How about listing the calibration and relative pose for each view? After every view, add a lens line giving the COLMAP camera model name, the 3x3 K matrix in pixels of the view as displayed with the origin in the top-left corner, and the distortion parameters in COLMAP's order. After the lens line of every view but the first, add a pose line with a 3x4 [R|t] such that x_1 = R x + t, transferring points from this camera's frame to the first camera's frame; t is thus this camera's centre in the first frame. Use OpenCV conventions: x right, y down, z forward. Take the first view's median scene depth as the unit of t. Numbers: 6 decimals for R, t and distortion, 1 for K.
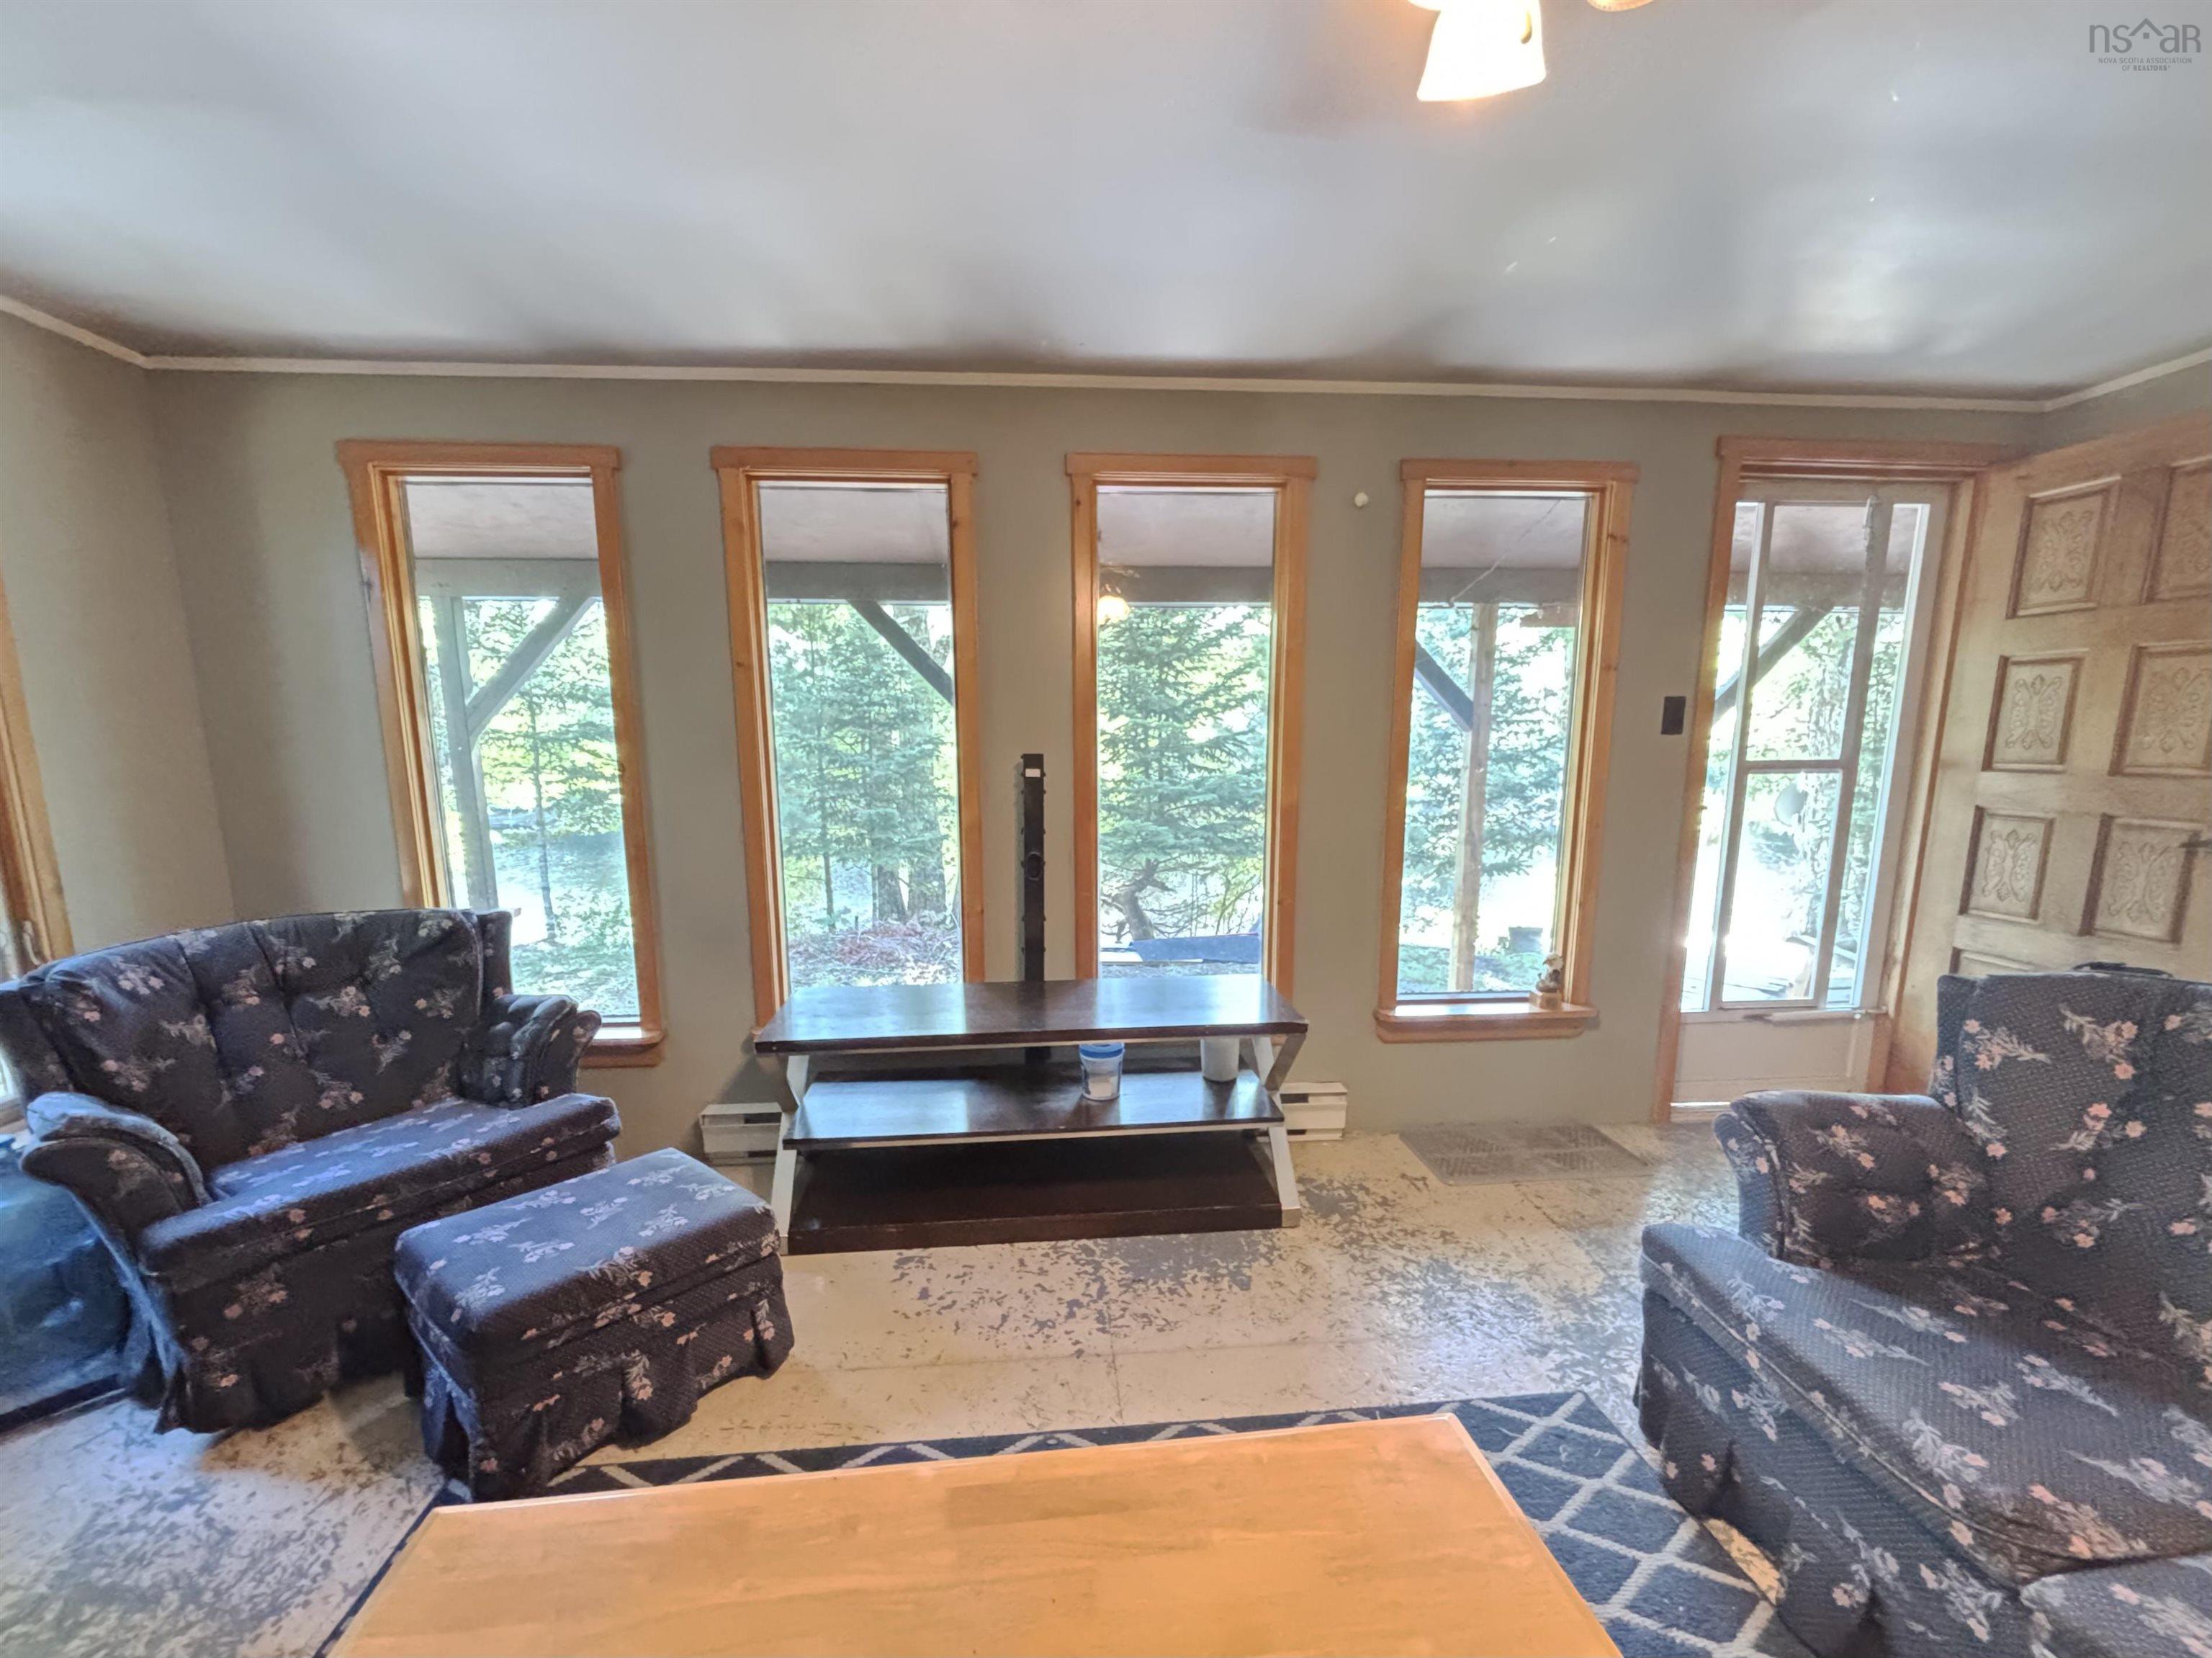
lens RADIAL K [[951.8, 0, 1104.3], [0, 951.8, 922.1], [0, 0, 1]] dist [-0.000294, 0.000001]
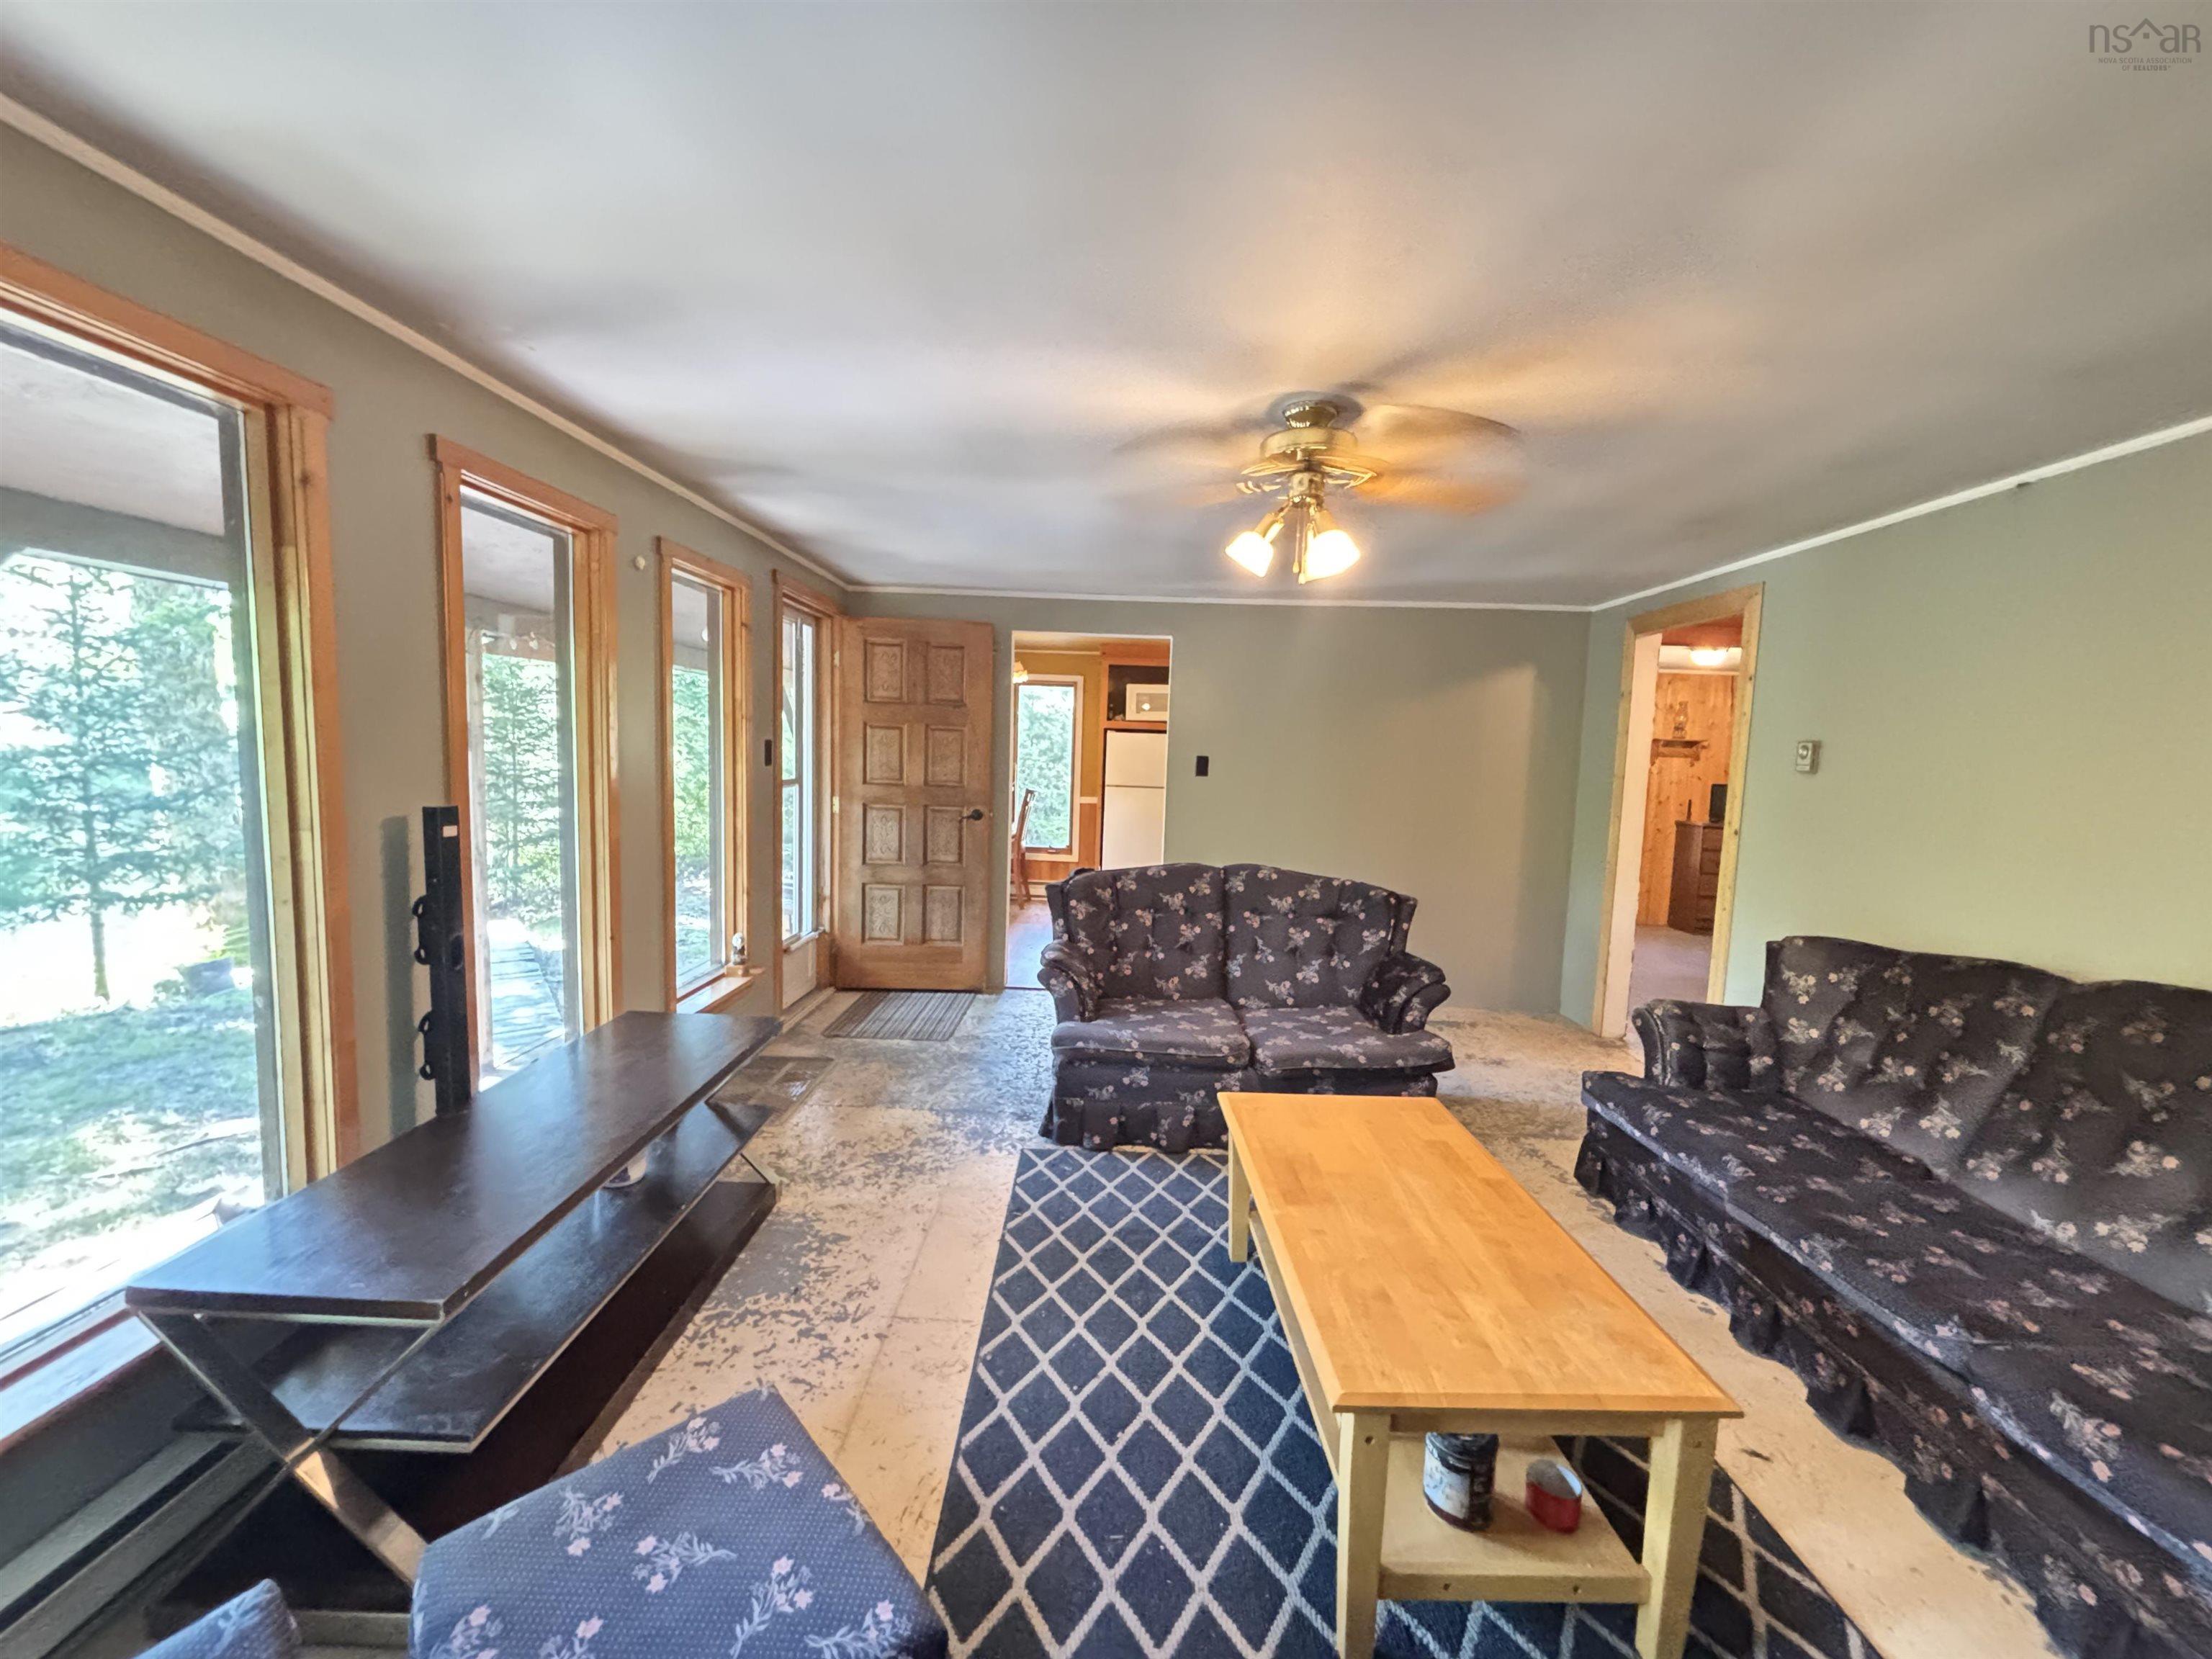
lens RADIAL K [[893.2, 0, 1106.0], [0, 893.2, 829.5], [0, 0, 1]] dist [-0.001983, -0.000334]
pose [[0.086778, -0.085679, 0.992536, -1.115781], [0.156401, 0.985112, 0.071364, -0.190641], [-0.983874, 0.149041, 0.098886, 0.620088]]
